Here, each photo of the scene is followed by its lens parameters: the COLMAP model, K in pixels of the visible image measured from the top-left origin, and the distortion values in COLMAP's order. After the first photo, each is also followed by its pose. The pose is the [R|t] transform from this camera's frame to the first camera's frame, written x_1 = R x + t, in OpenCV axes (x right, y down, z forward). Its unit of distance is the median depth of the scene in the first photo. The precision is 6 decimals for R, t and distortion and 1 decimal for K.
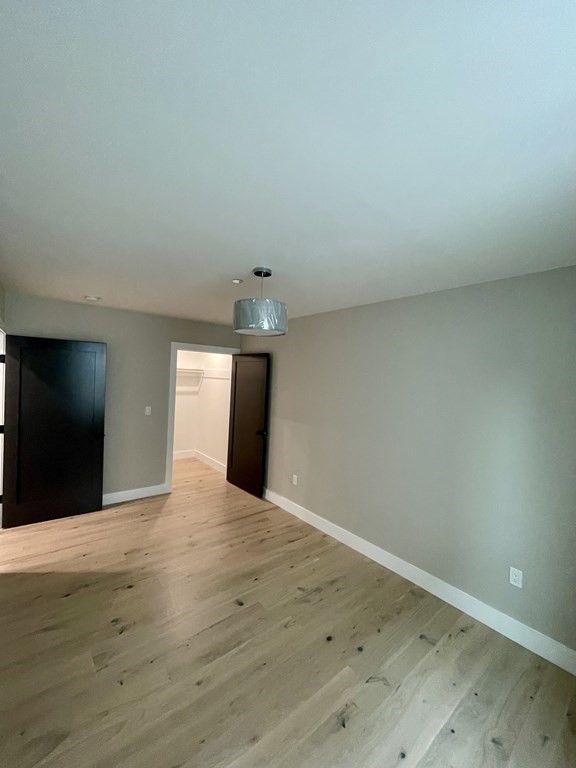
lens RADIAL K [[309.9, 0, 286.8], [0, 309.9, 385.4], [0, 0, 1]] dist [-0.002336, 0.000472]
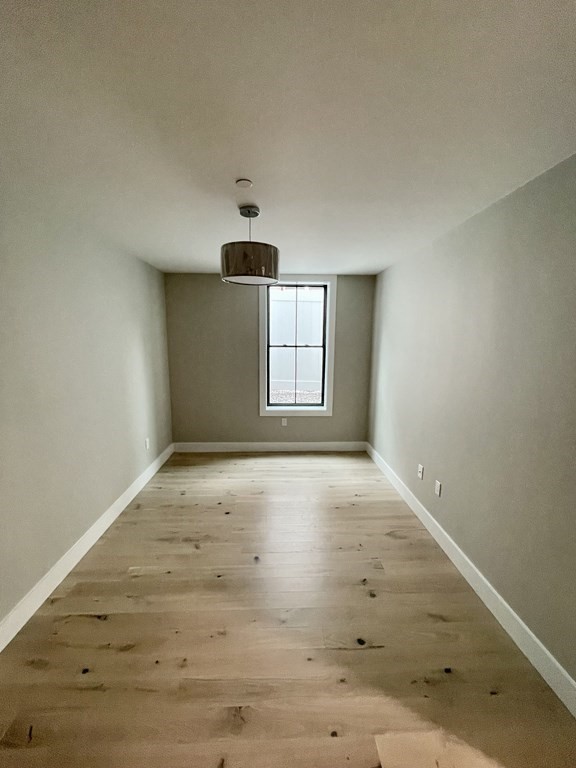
lens RADIAL K [[309.9, 0, 286.8], [0, 309.9, 385.4], [0, 0, 1]] dist [-0.002336, 0.000472]
pose [[-0.799878, -0.143187, 0.582832, -0.631541], [-0.028123, 0.978998, 0.201920, -0.044119], [-0.599504, 0.145121, -0.787106, 1.420217]]
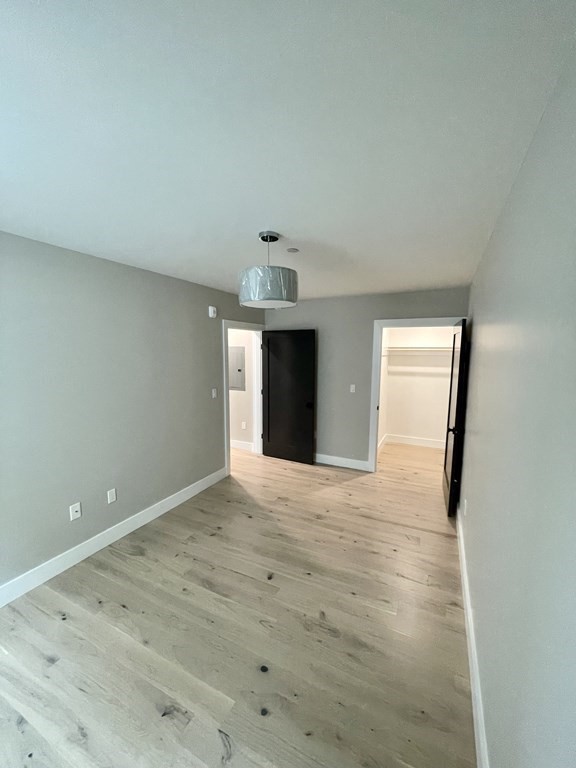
lens RADIAL K [[309.9, 0, 286.8], [0, 309.9, 385.4], [0, 0, 1]] dist [-0.002336, 0.000472]
pose [[0.415328, 0.059735, -0.907708, 0.654524], [-0.008504, 0.998053, 0.061790, 0.009920], [0.909632, -0.017944, 0.415027, 0.548907]]
